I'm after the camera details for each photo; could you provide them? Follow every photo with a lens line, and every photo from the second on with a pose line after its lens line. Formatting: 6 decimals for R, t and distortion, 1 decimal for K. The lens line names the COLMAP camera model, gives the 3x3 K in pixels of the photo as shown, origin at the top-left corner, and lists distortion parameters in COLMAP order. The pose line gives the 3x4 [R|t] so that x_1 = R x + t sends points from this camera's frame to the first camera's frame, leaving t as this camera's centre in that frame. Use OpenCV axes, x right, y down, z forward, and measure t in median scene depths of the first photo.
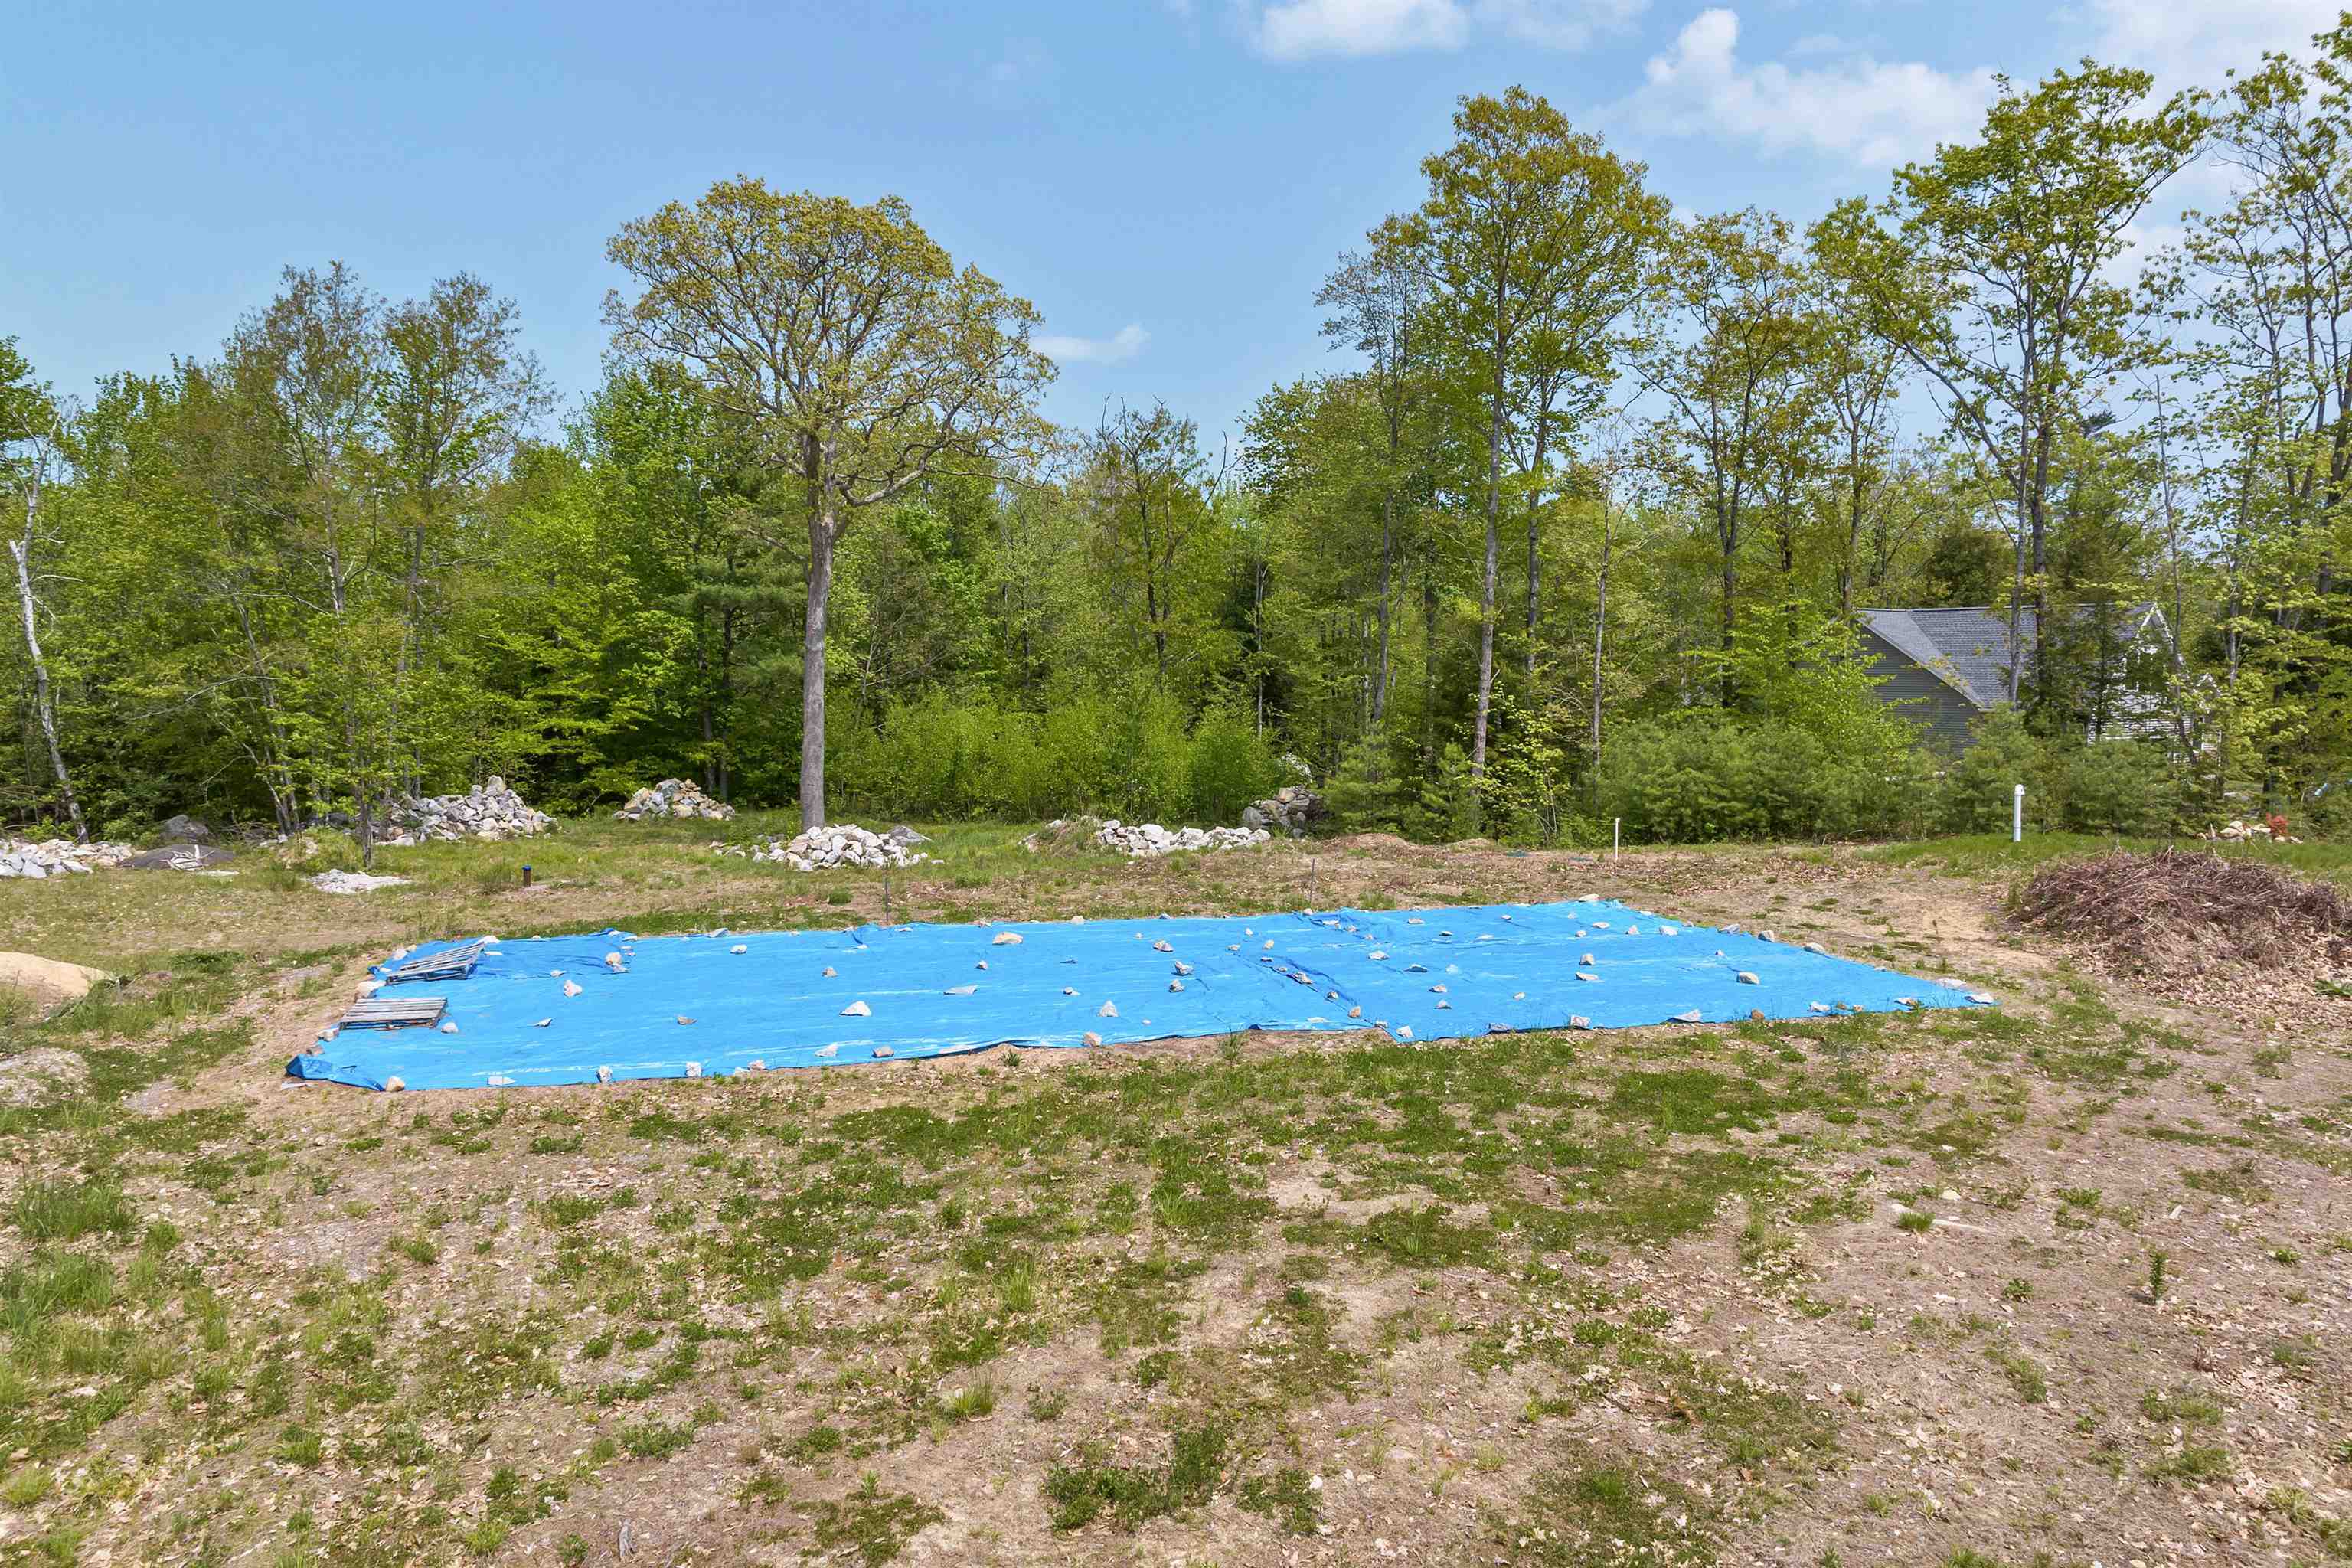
lens RADIAL K [[1663.1, 0, 1177.6], [0, 1663.1, 811.2], [0, 0, 1]] dist [-0.025236, 0.004616]
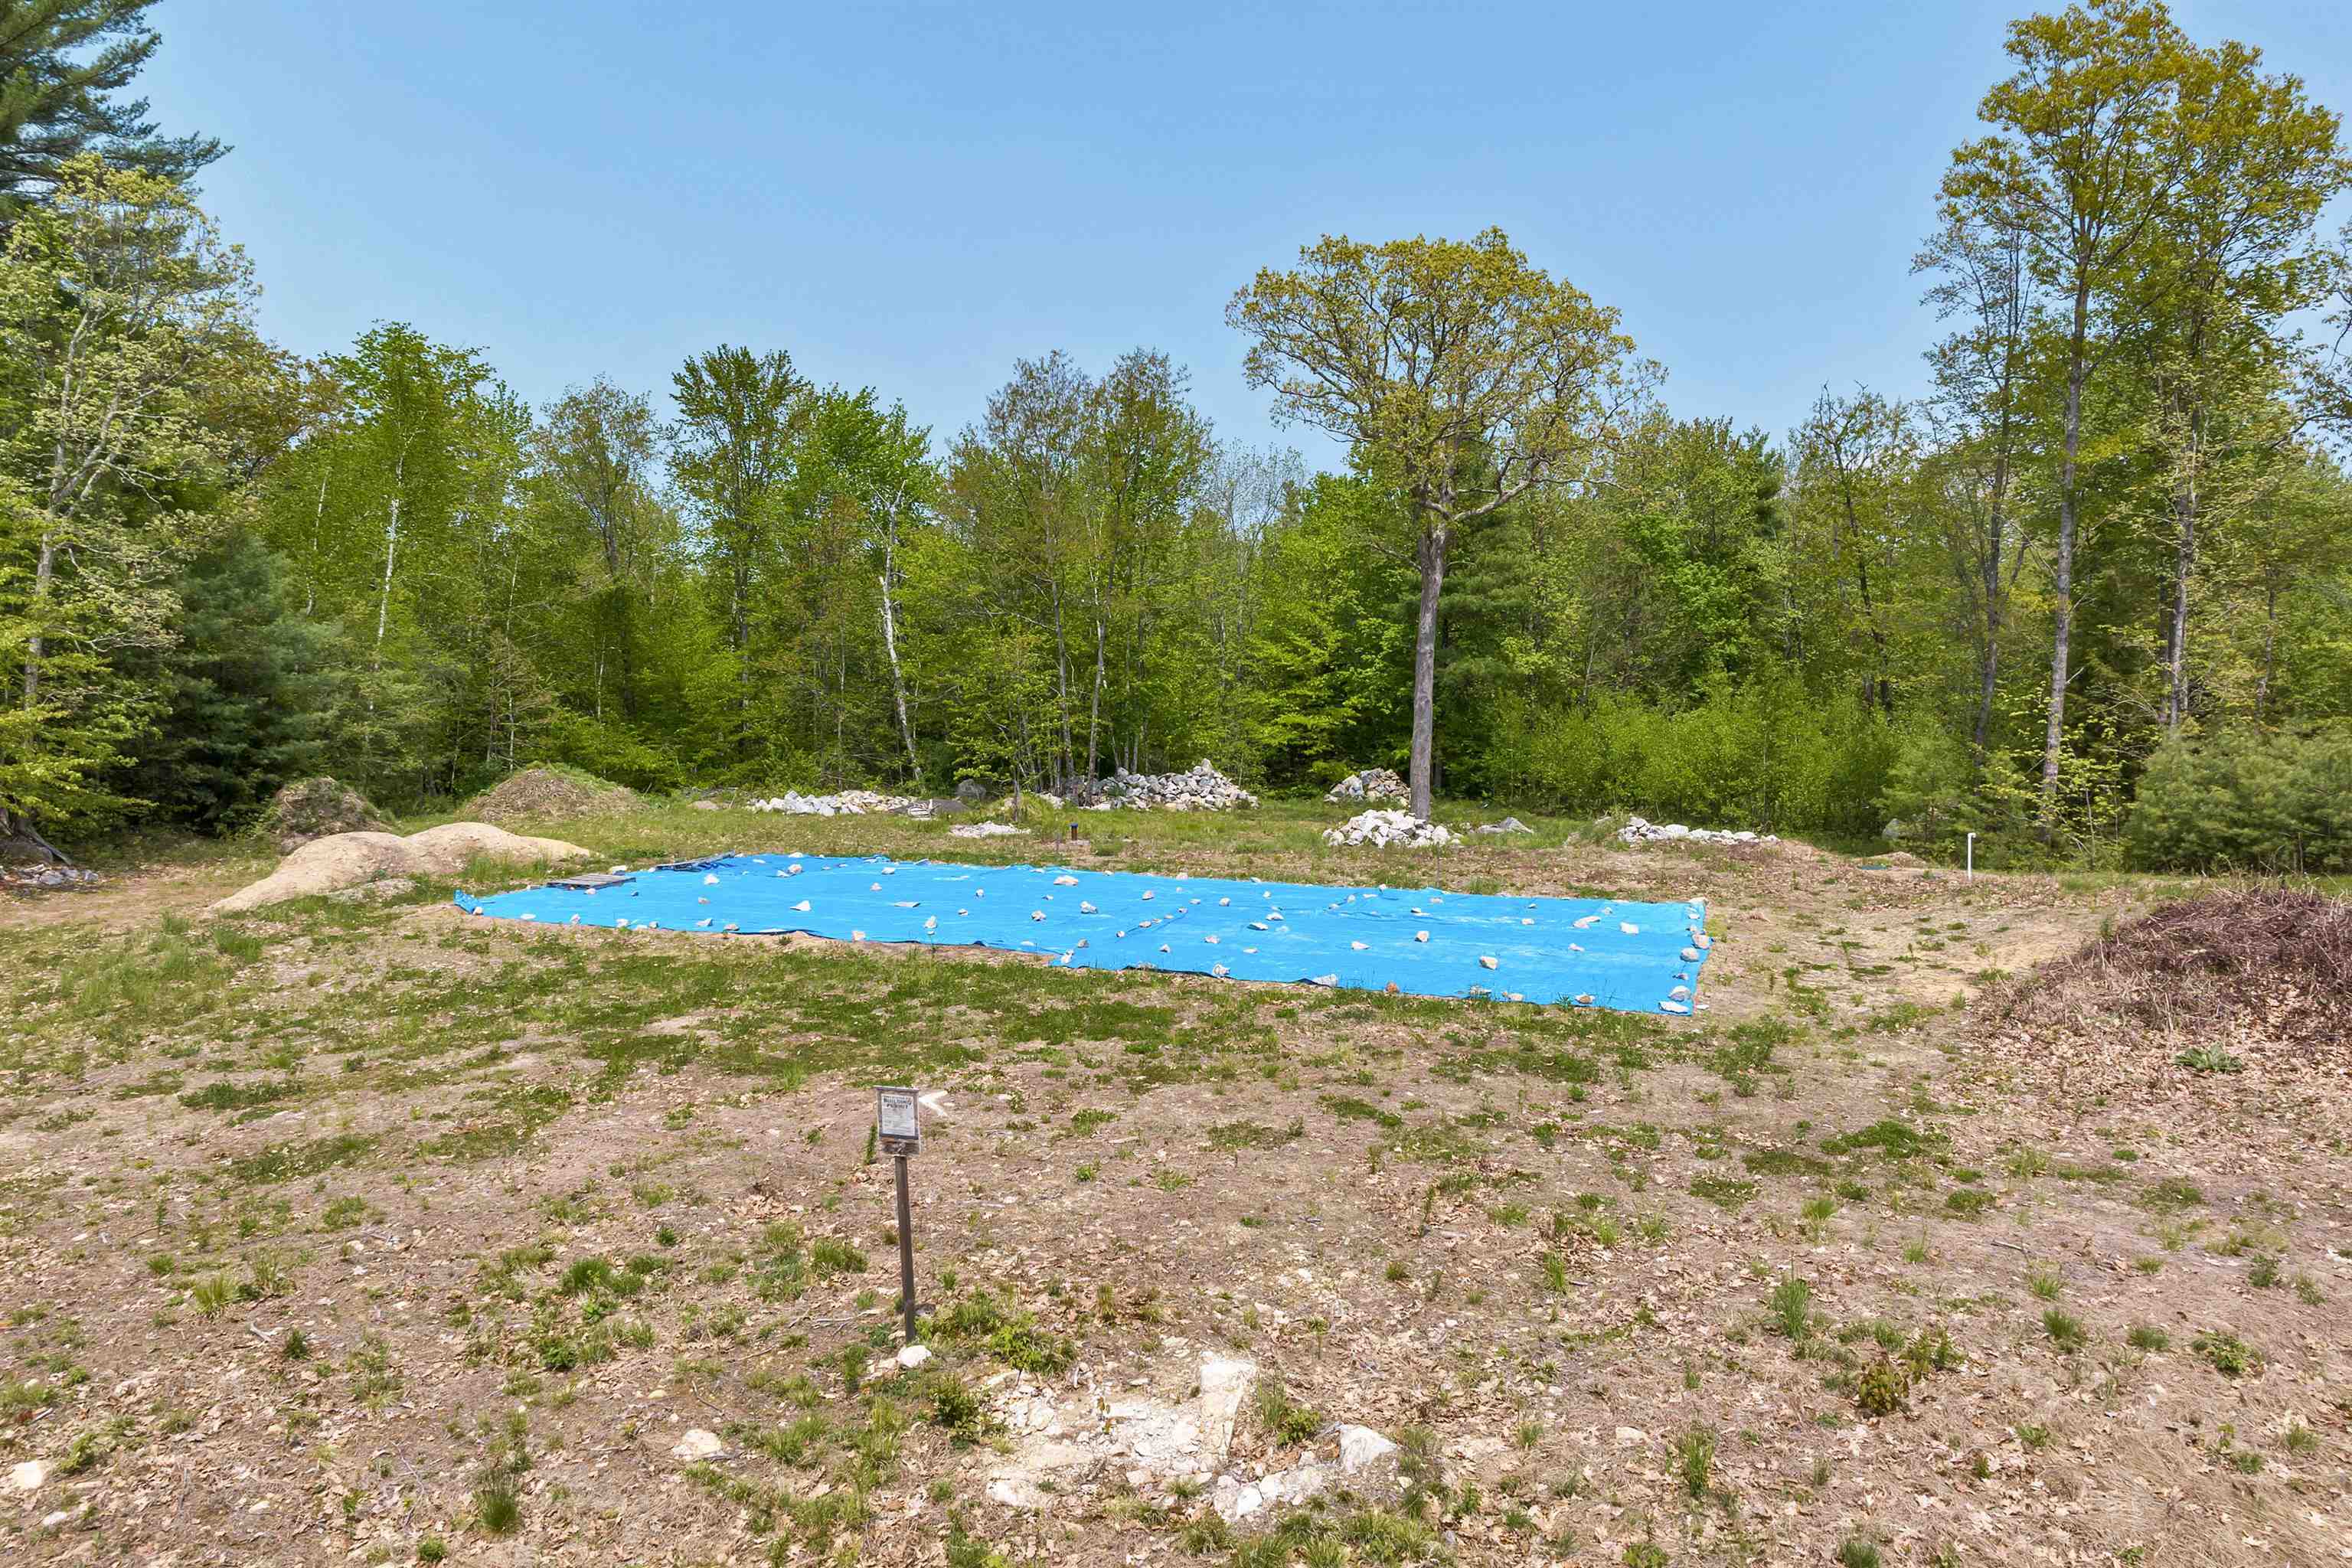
lens RADIAL K [[1654.4, 0, 1181.2], [0, 1654.4, 790.9], [0, 0, 1]] dist [-0.047900, 0.015165]
pose [[0.798890, 0.041869, -0.600019, 0.311978], [-0.052473, 0.998622, -0.000183, 0.003223], [0.599184, 0.031631, 0.799986, 0.040102]]
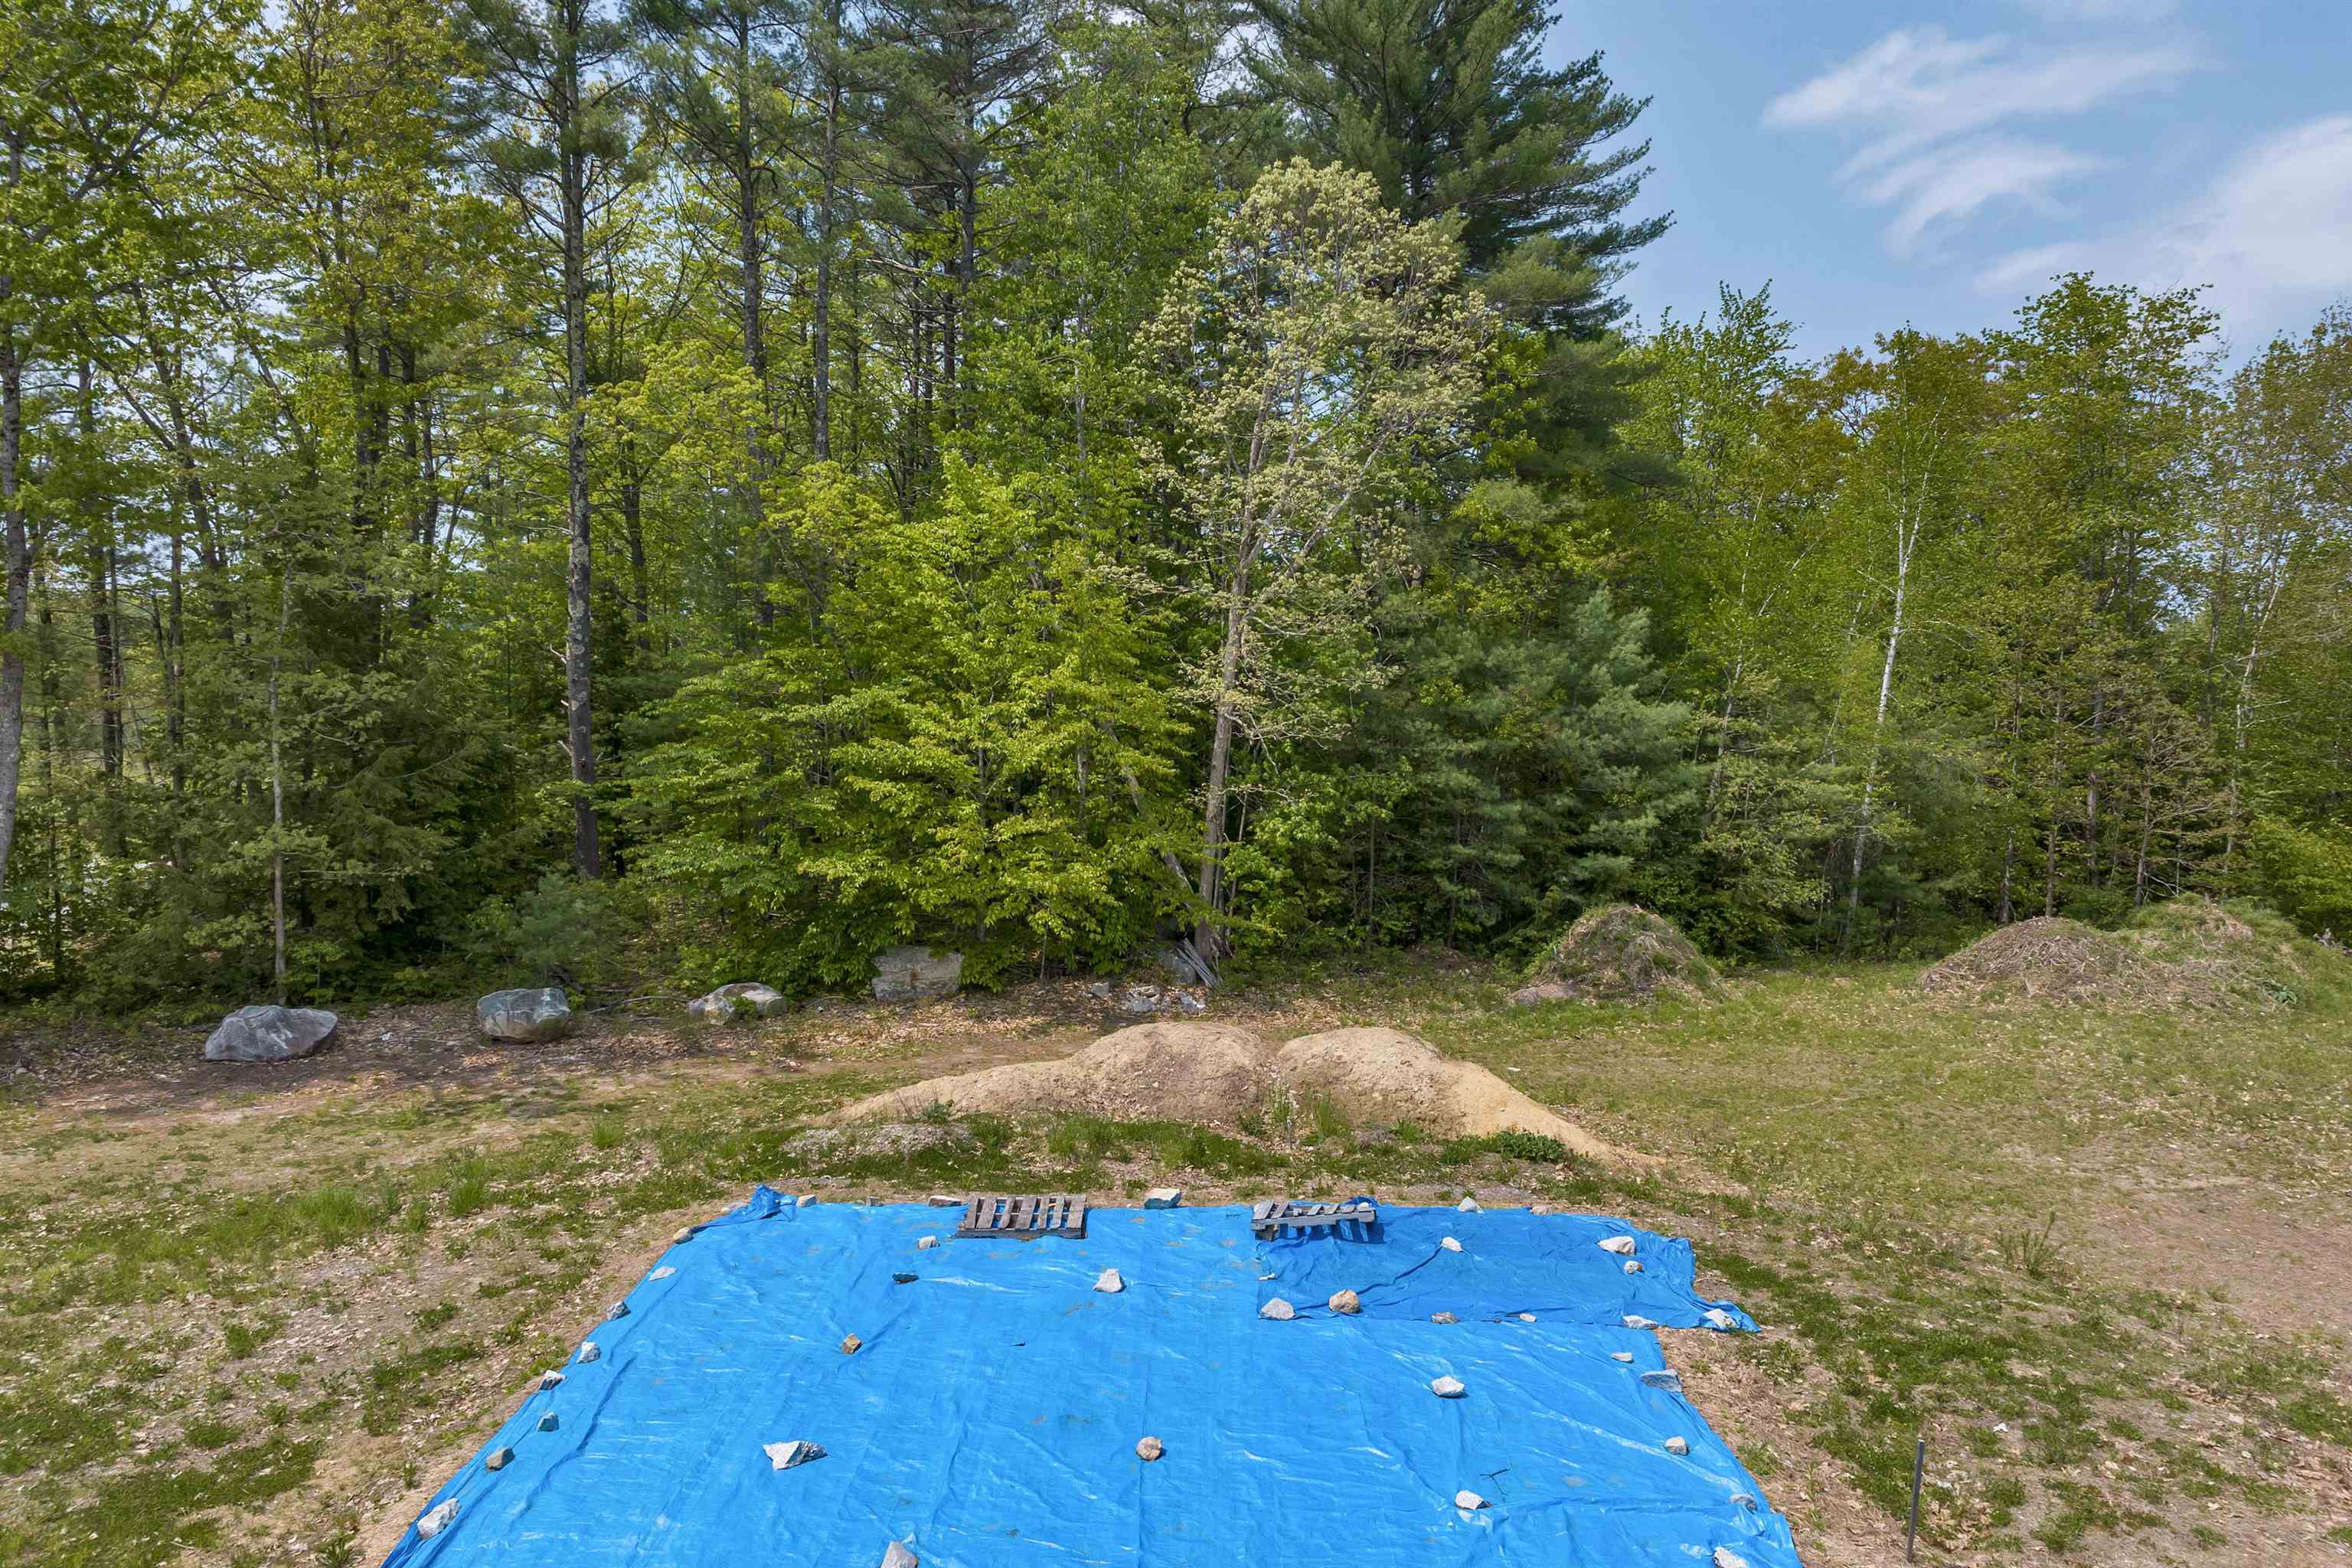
lens RADIAL K [[1663.1, 0, 1177.6], [0, 1663.1, 811.2], [0, 0, 1]] dist [-0.025236, 0.004616]
pose [[-0.300237, 0.058818, -0.952049, 0.111693], [-0.084890, 0.992489, 0.088087, -0.060686], [0.950080, 0.107266, -0.292989, 0.480591]]
